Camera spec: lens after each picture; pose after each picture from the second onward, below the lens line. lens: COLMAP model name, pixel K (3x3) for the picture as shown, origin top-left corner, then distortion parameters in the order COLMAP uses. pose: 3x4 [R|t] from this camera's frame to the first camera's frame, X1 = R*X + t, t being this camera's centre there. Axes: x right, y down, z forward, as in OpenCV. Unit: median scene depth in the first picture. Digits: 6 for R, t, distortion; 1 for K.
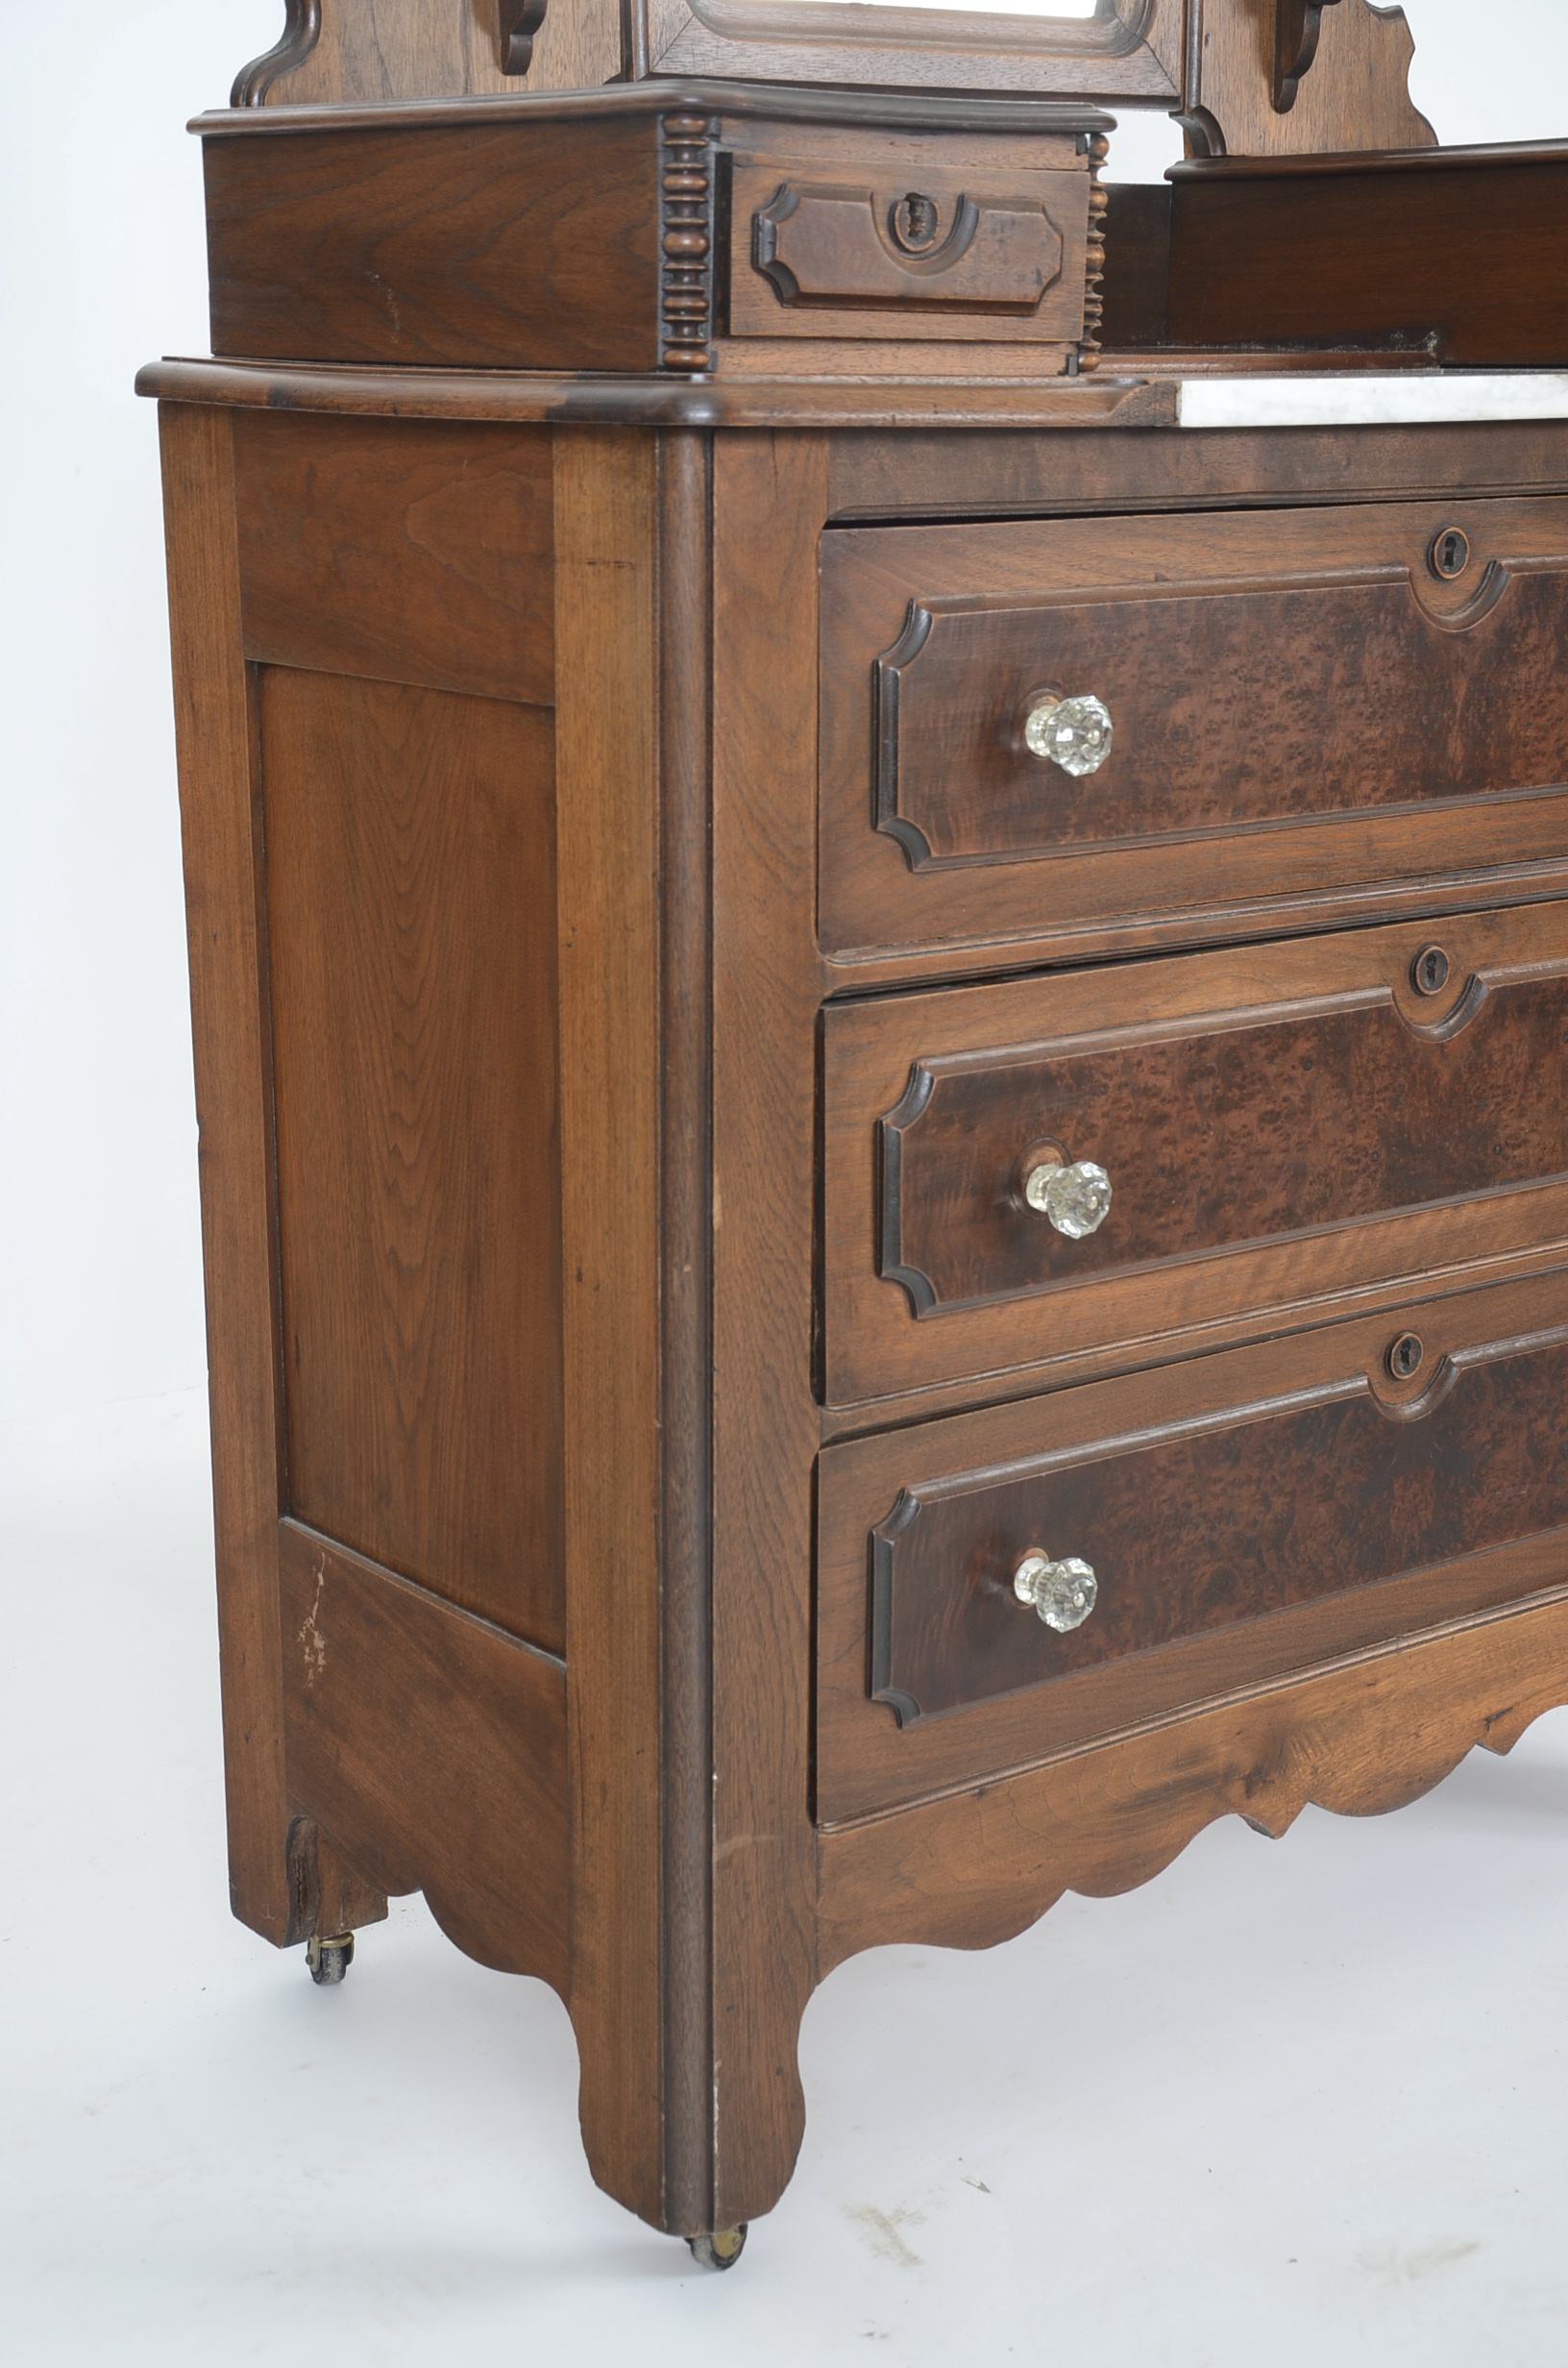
lens RADIAL K [[3431.1, 0, 784.0], [0, 3431.1, 1184.0], [0, 0, 1]] dist [0.172186, 0.057033]
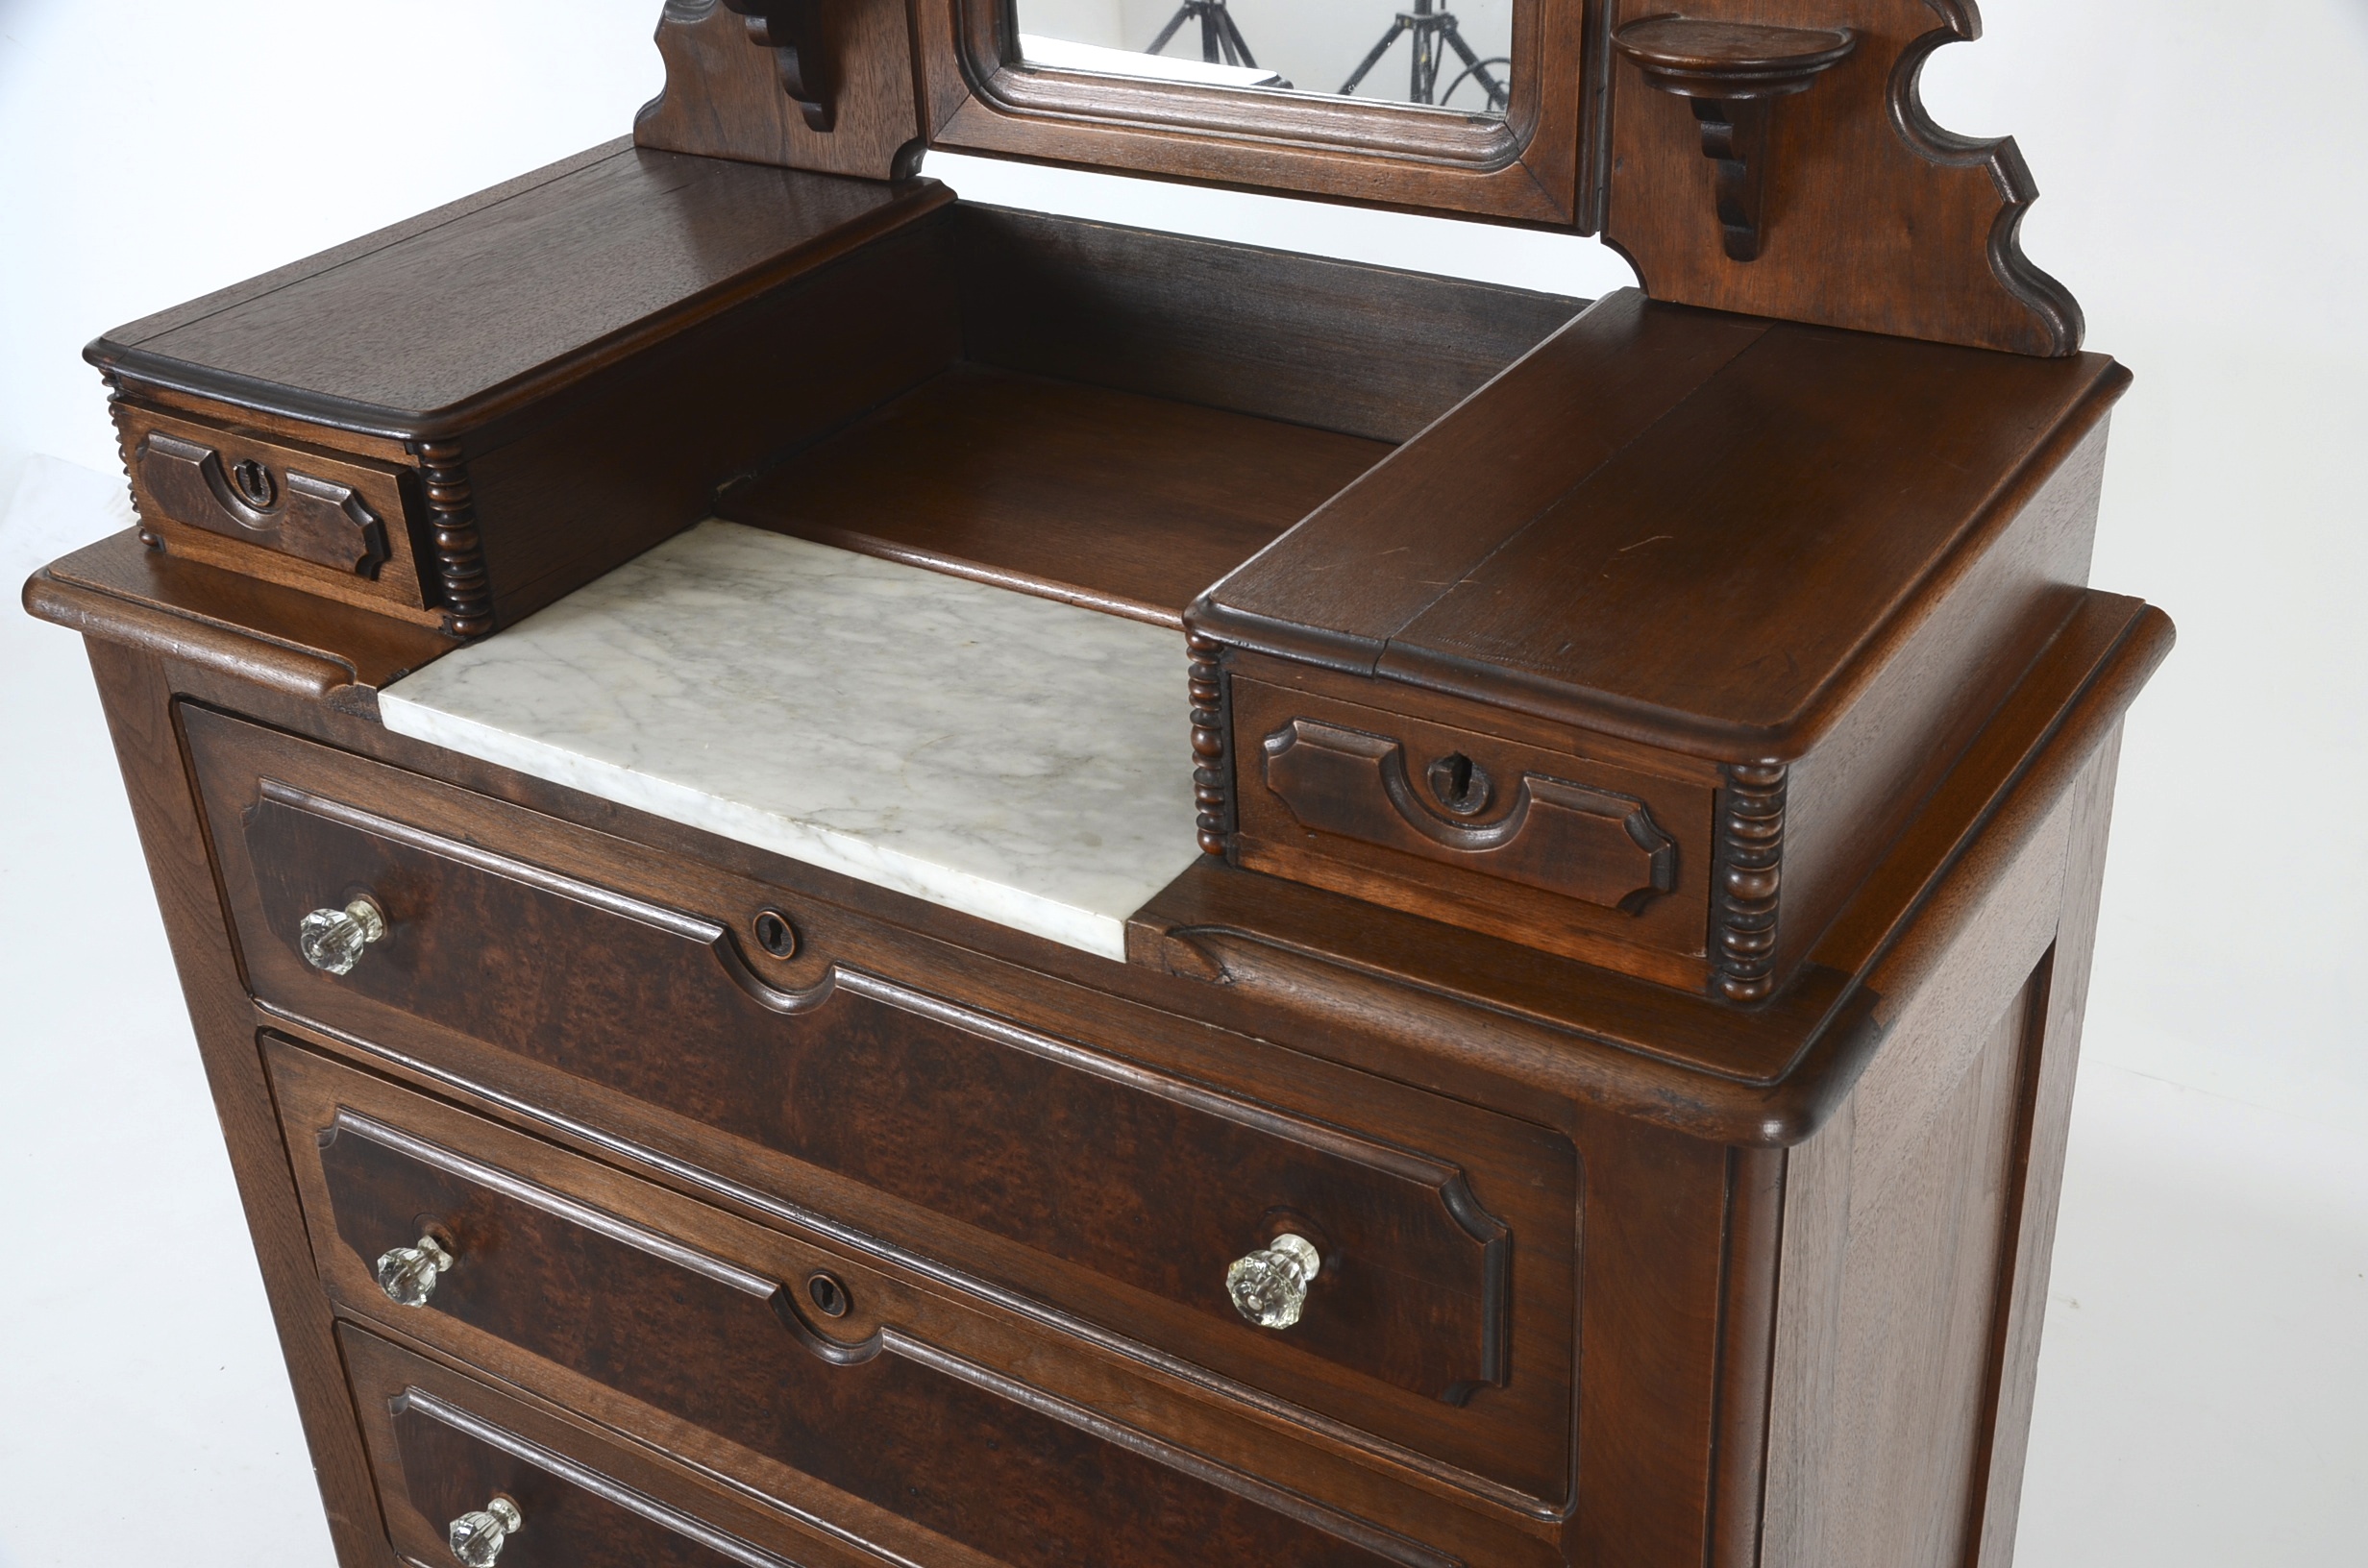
lens RADIAL K [[2716.5, 0, 1186.9], [0, 2716.5, 809.4], [0, 0, 1]] dist [0.022758, 0.012411]
pose [[0.335051, 0.446154, -0.829872, 0.843231], [-0.180170, 0.894866, 0.408354, -0.545851], [0.924813, 0.012698, 0.380209, 0.860169]]
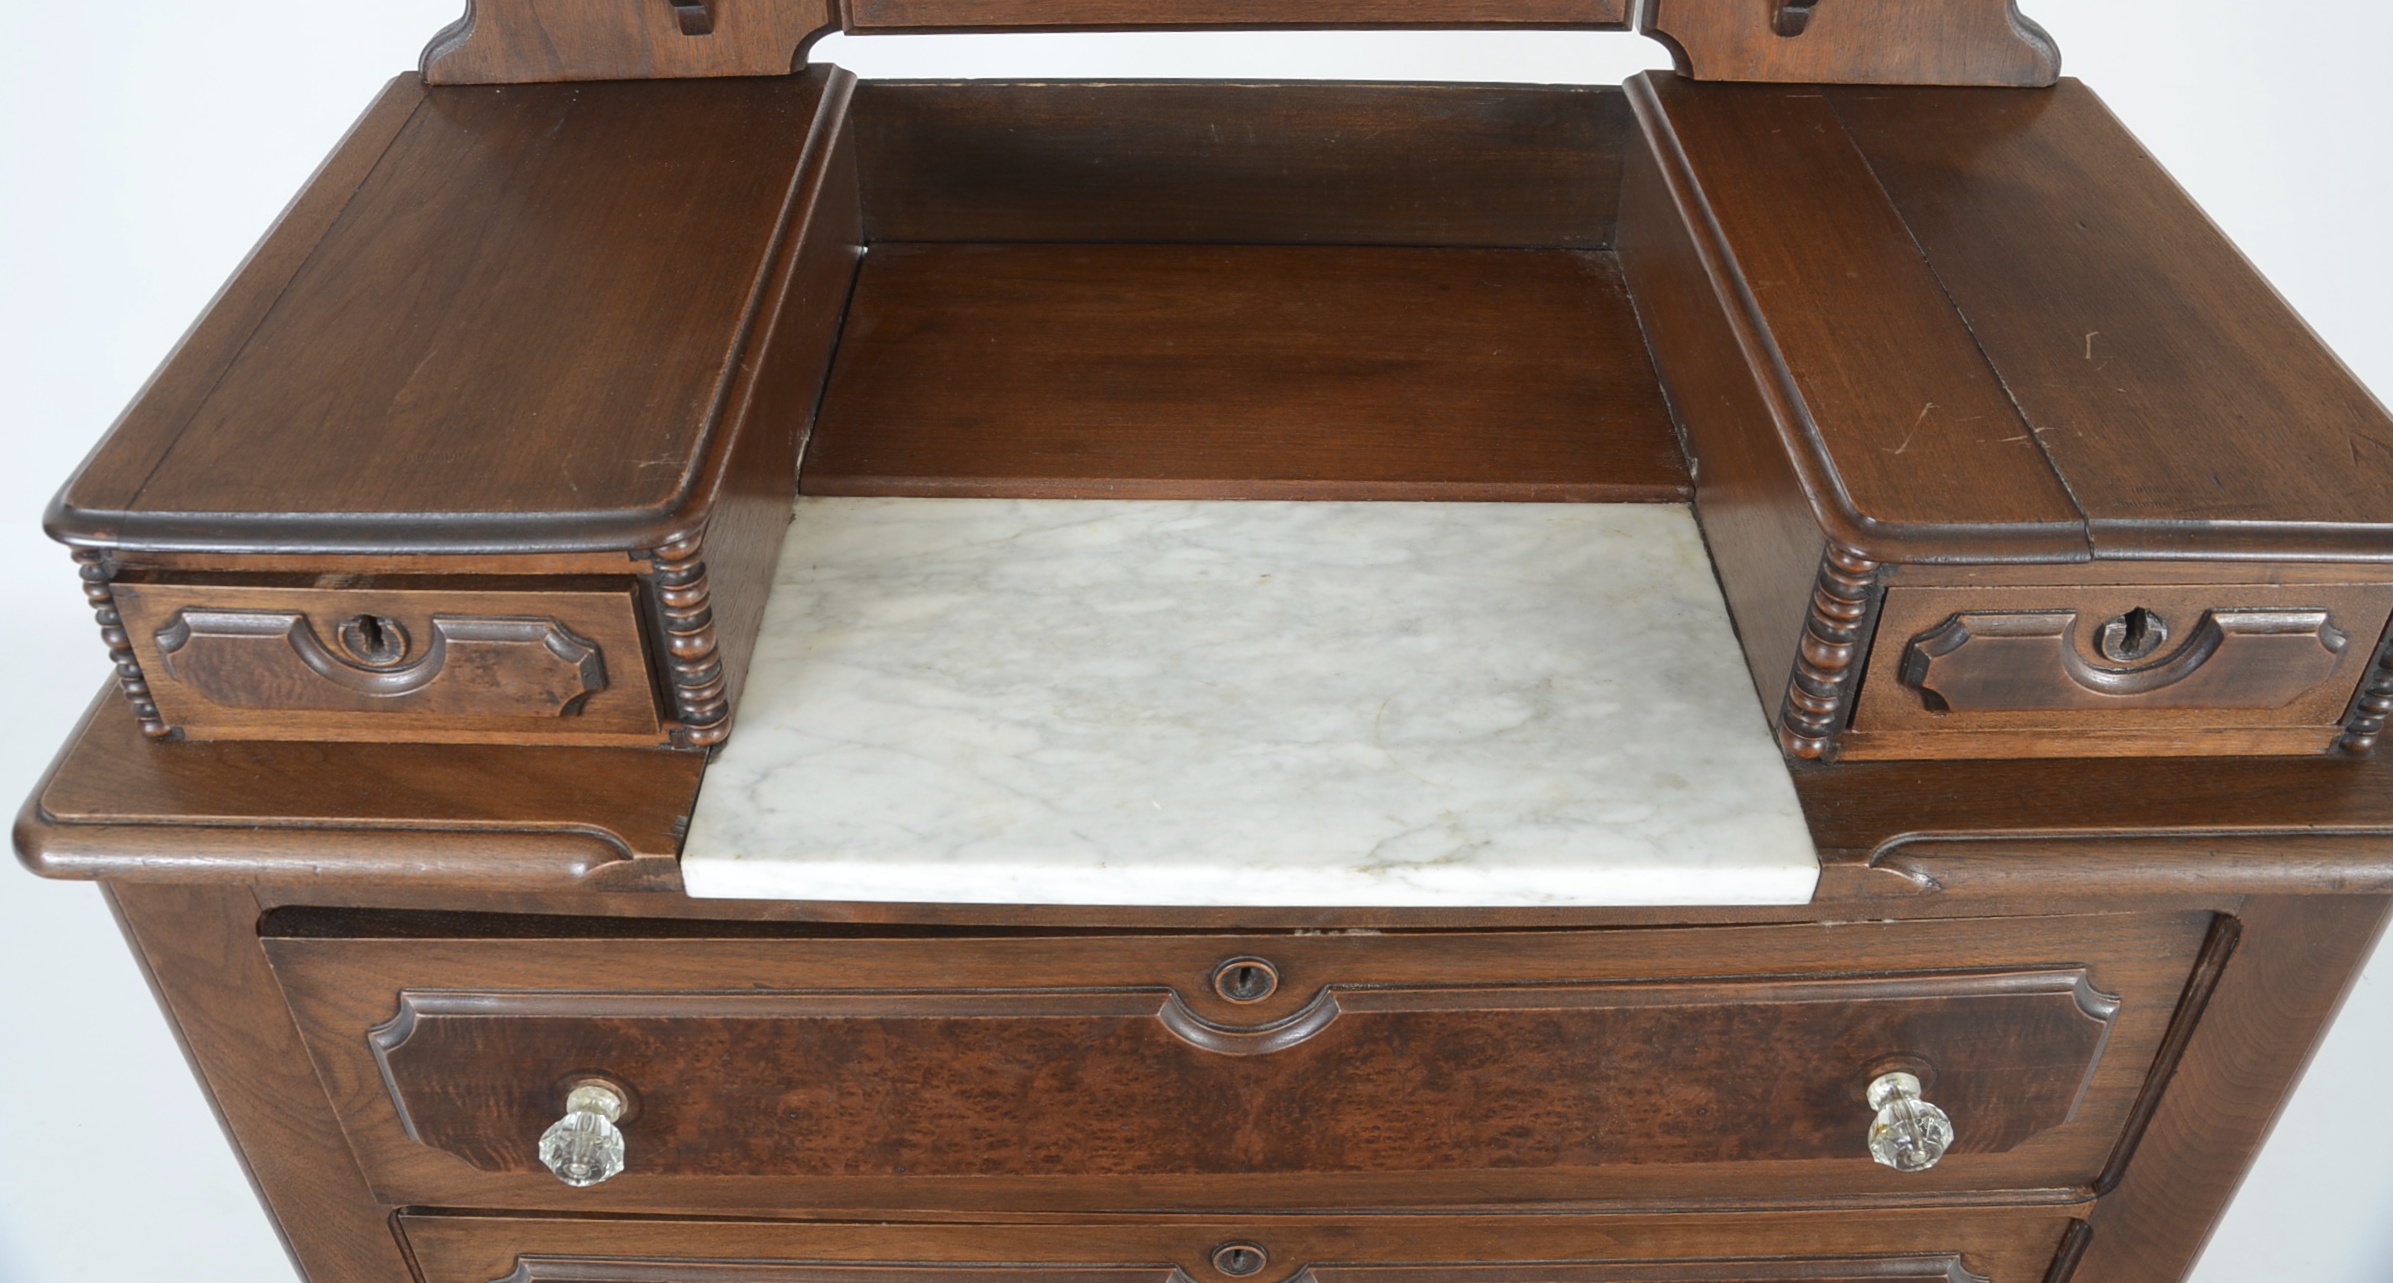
lens RADIAL K [[1941.3, 0, 1195.7], [0, 1941.3, 496.0], [0, 0, 1]] dist [-0.128112, 0.004871]
pose [[0.786947, 0.353888, -0.505449, 0.386727], [-0.143973, 0.901879, 0.407291, -0.482976], [0.599989, -0.247745, 0.760681, 0.704533]]
